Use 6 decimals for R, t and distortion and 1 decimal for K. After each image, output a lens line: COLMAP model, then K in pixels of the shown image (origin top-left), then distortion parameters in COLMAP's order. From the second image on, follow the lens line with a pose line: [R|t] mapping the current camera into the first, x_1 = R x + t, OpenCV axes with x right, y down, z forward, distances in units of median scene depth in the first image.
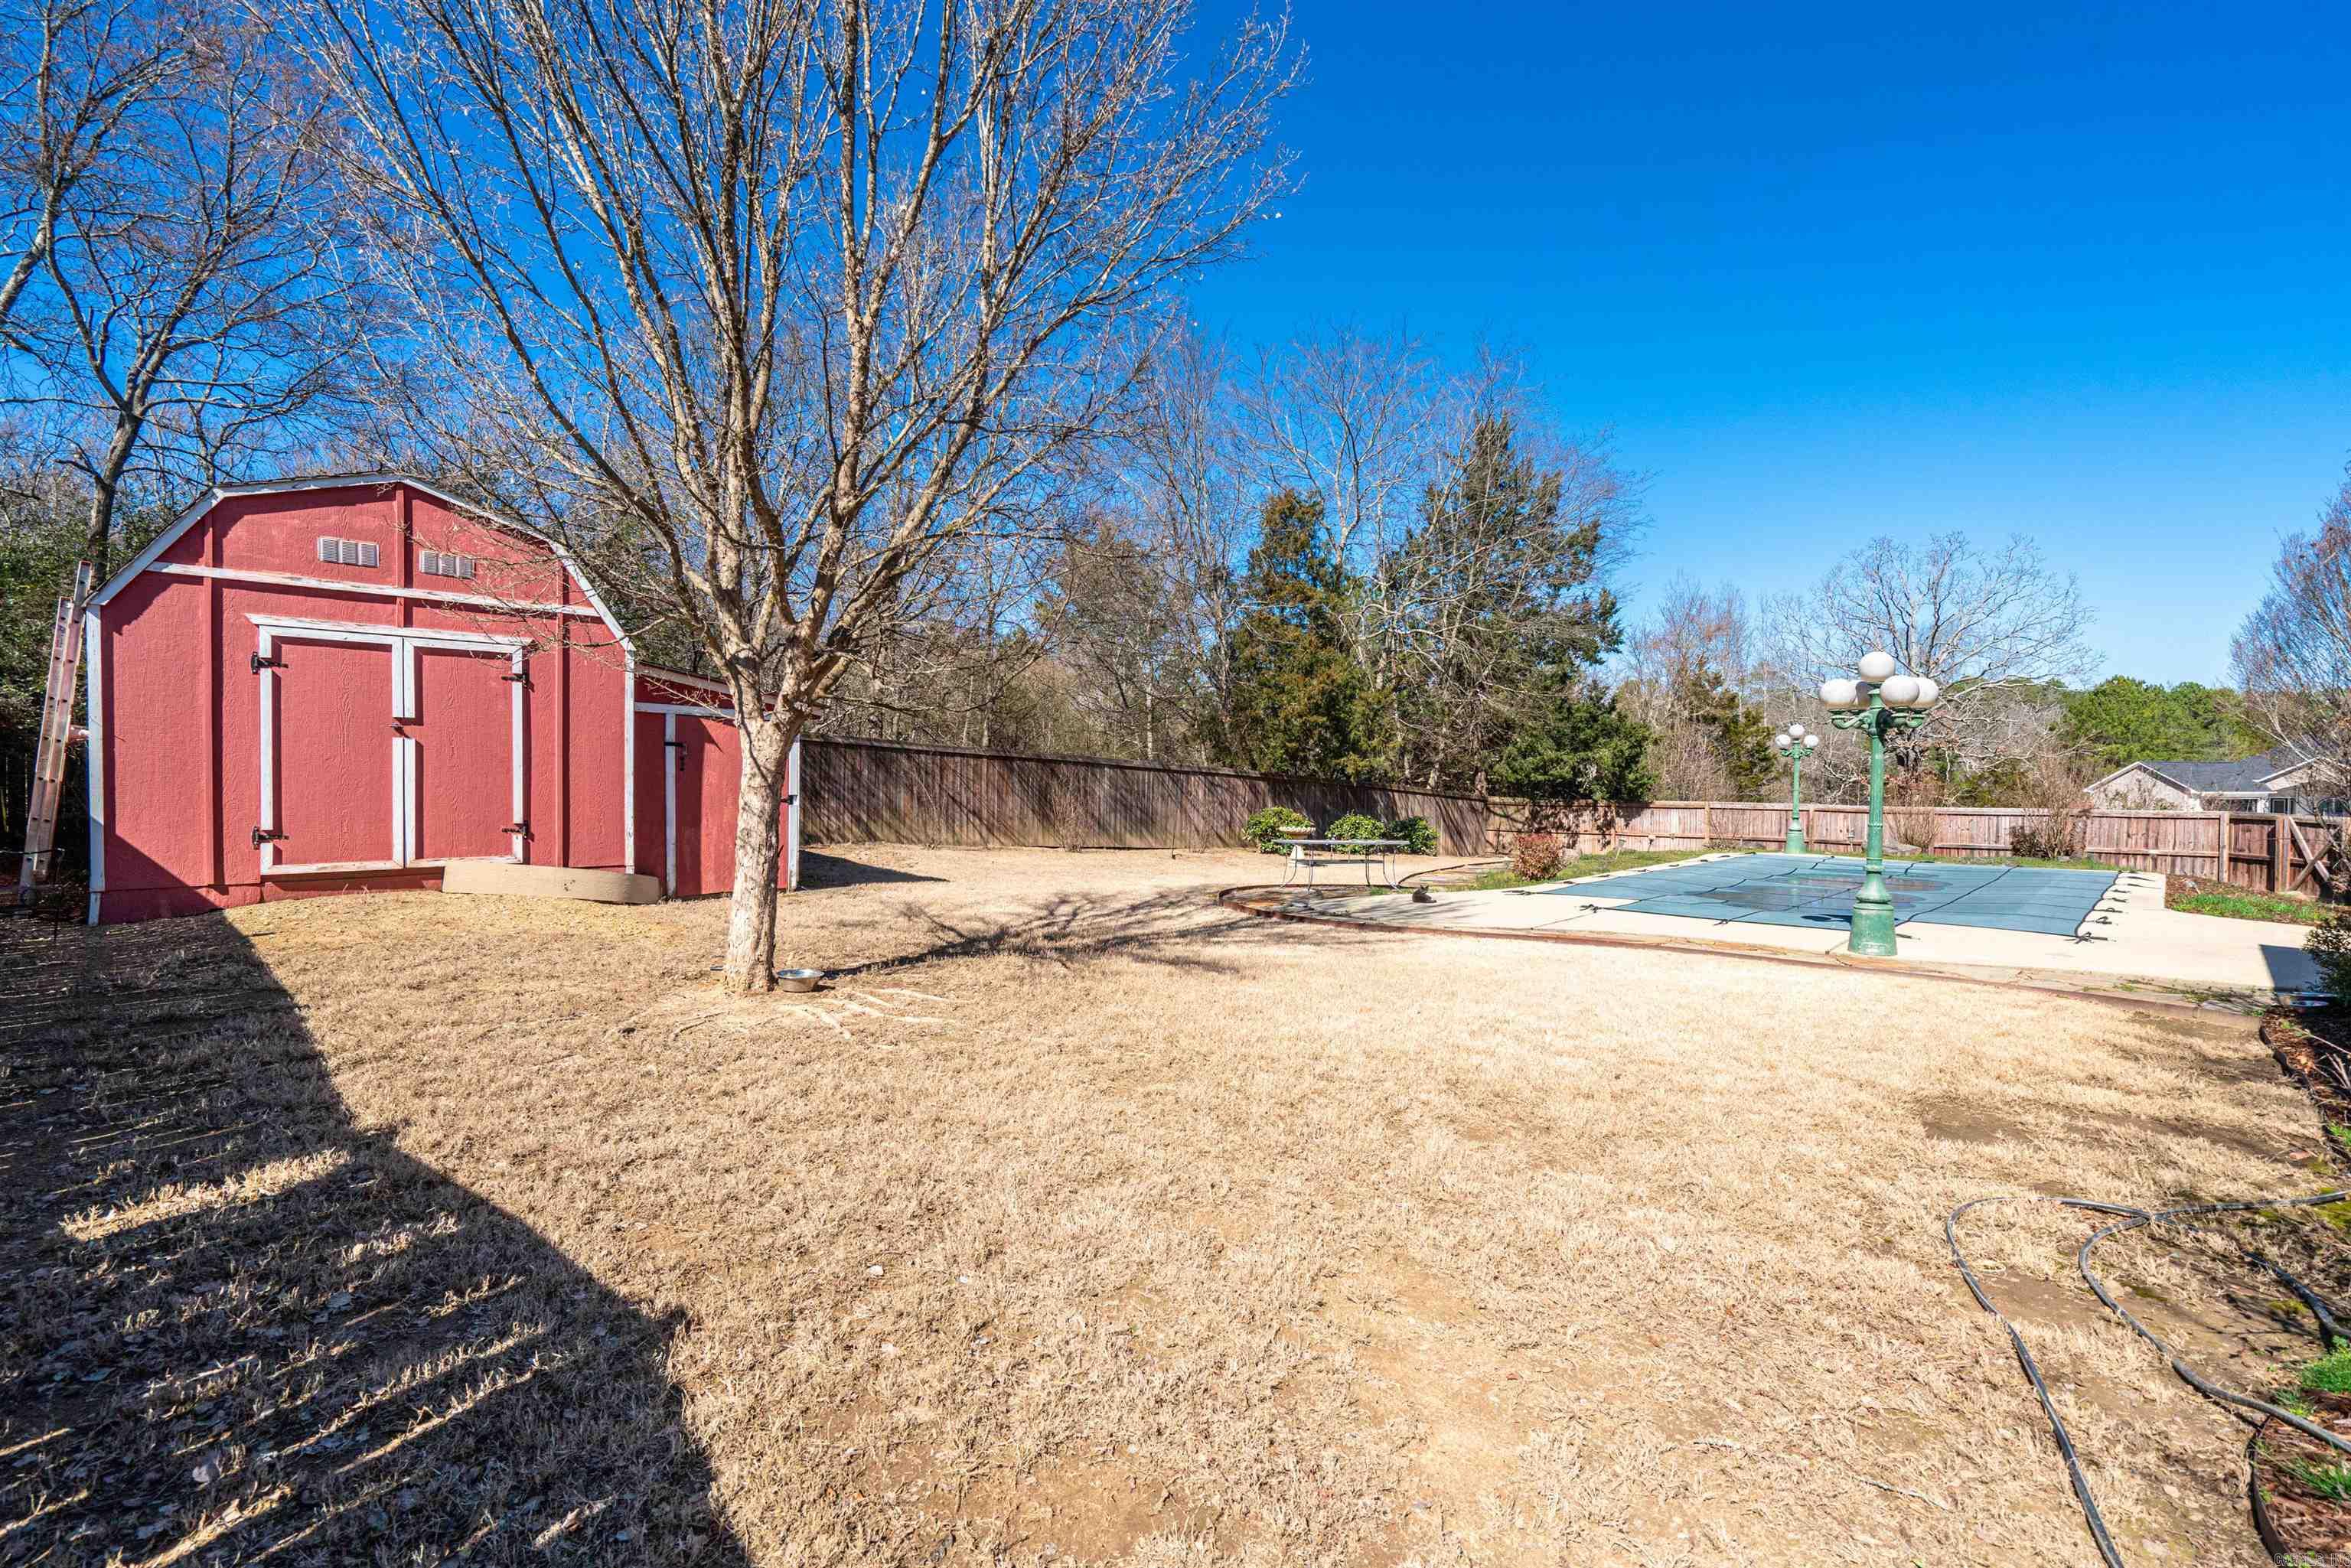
lens RADIAL K [[1026.6, 0, 1170.4], [0, 1026.6, 787.8], [0, 0, 1]] dist [-0.000765, -0.000097]
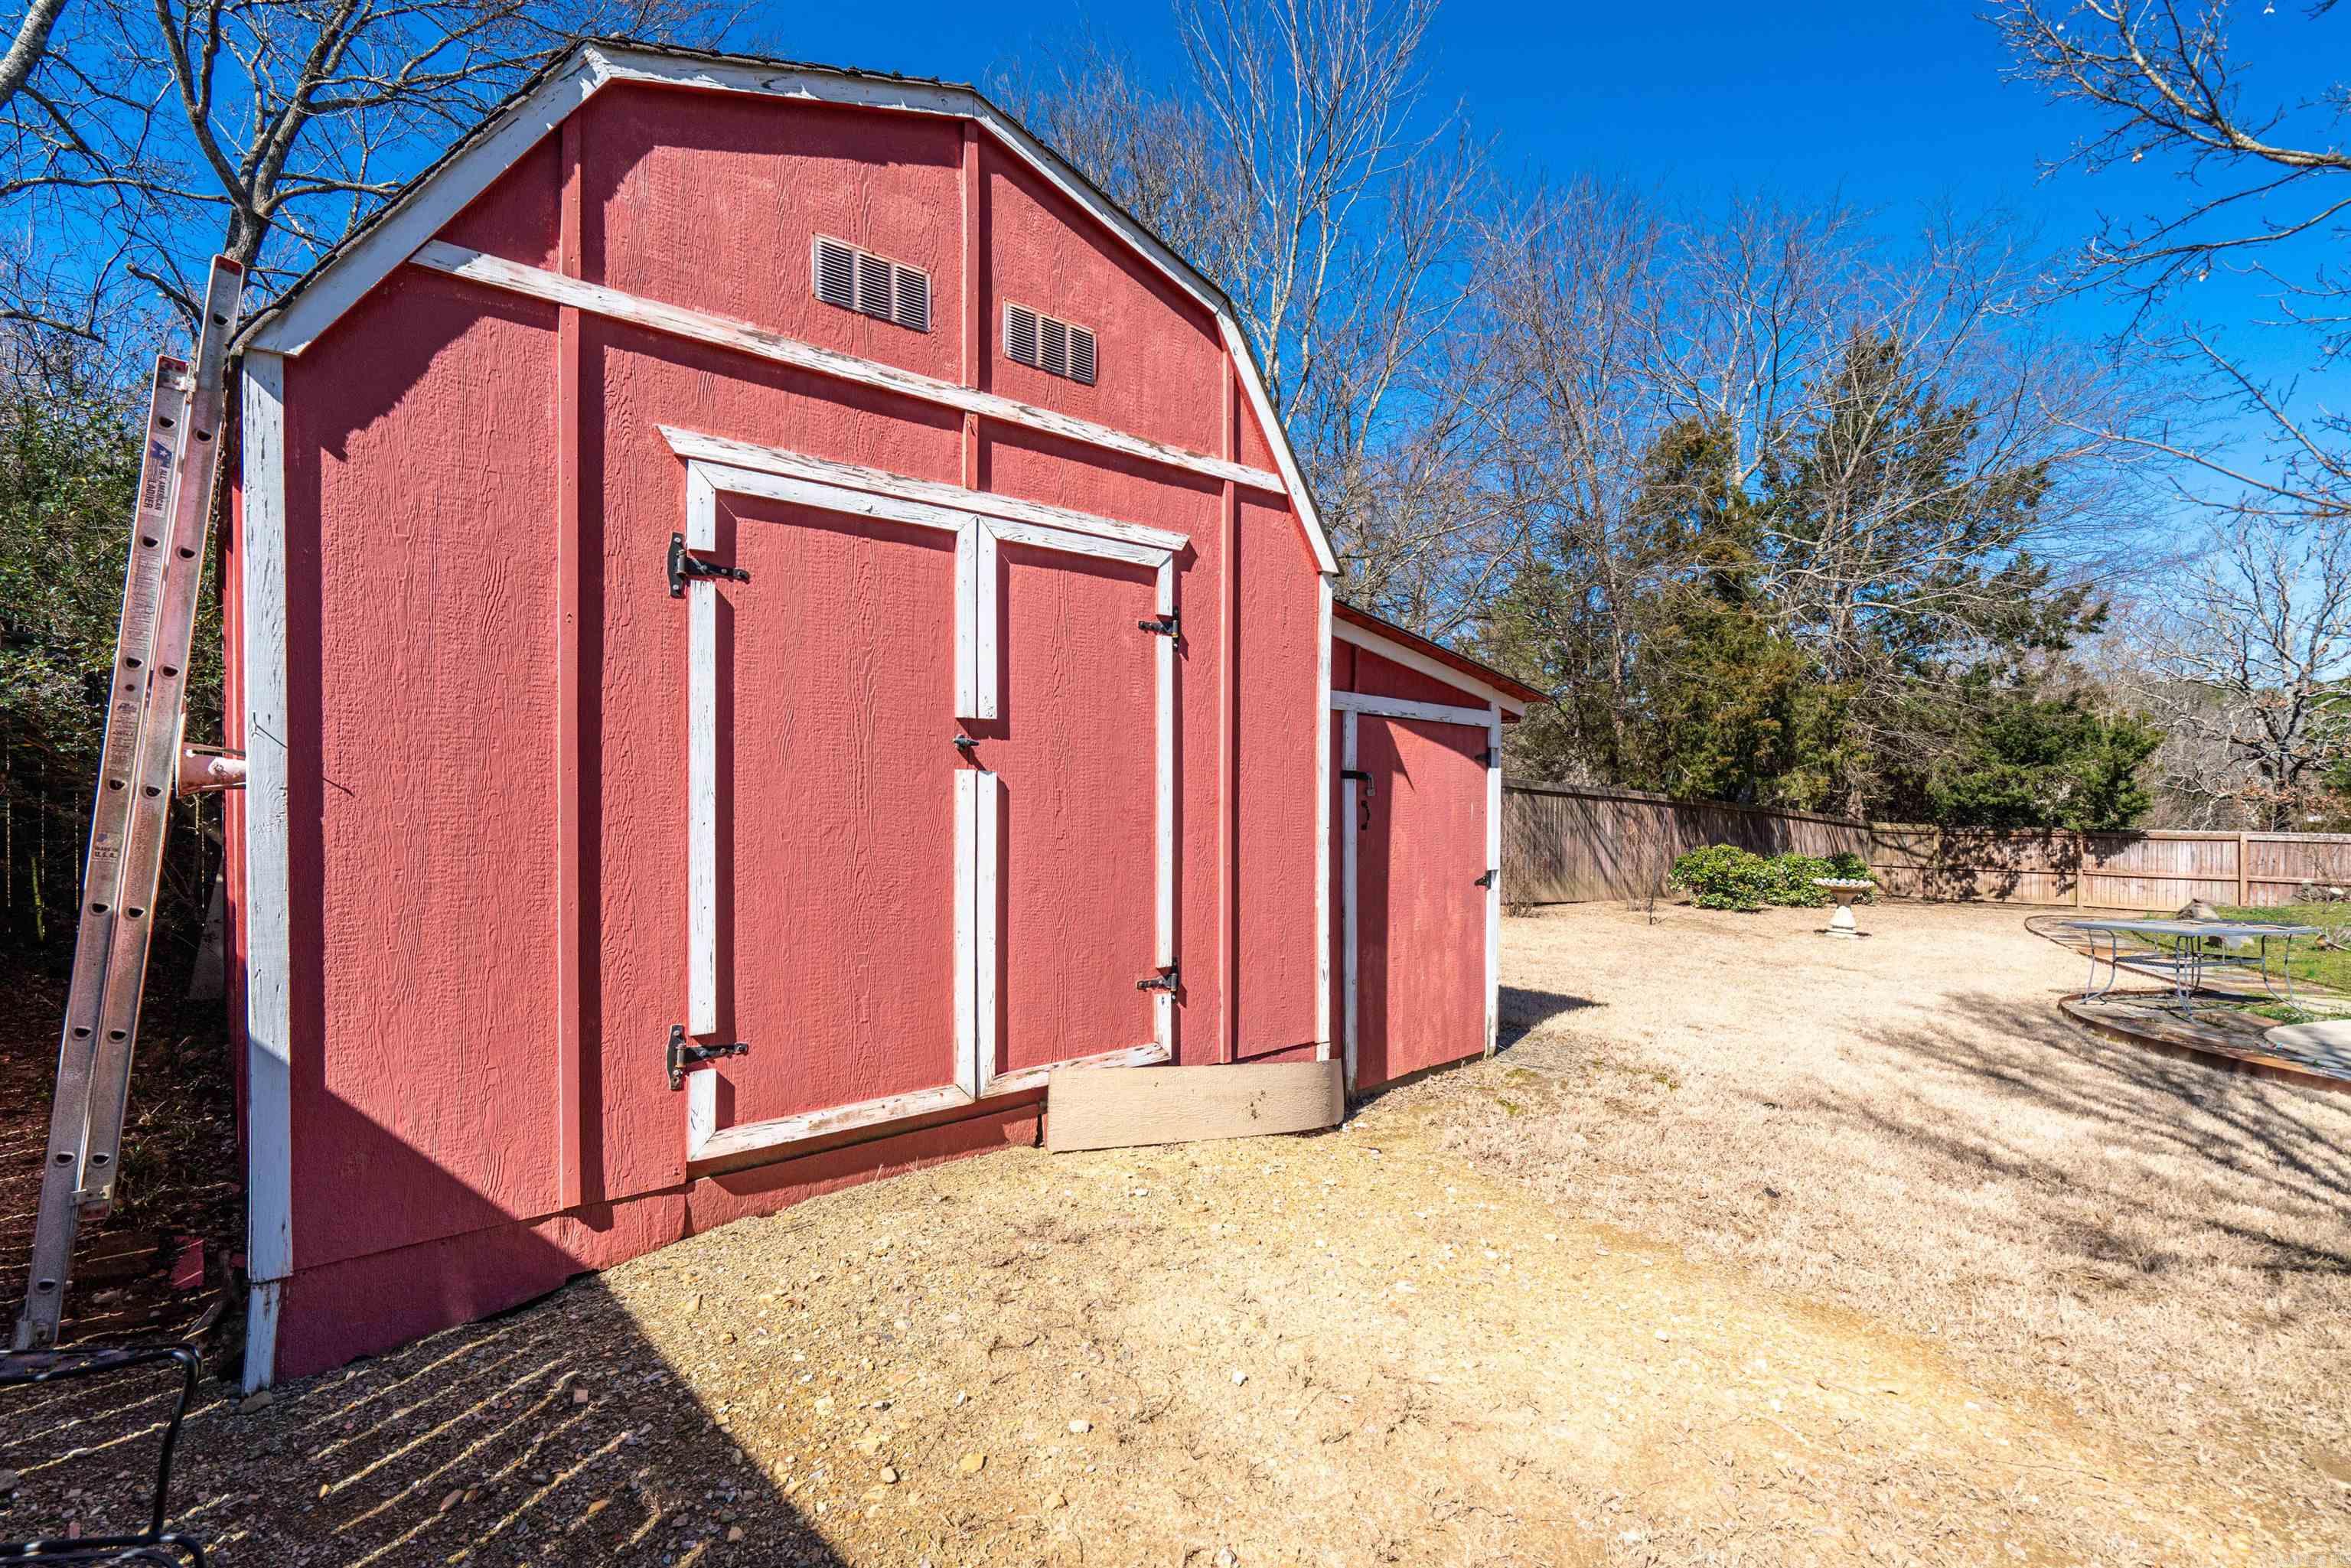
lens RADIAL K [[1064.6, 0, 1166.0], [0, 1064.6, 792.6], [0, 0, 1]] dist [-0.002325, 0.001711]
pose [[0.998784, -0.001534, -0.049274, -0.503588], [0.001274, 0.999985, -0.005317, -0.029271], [0.049282, 0.005248, 0.998771, 0.458088]]
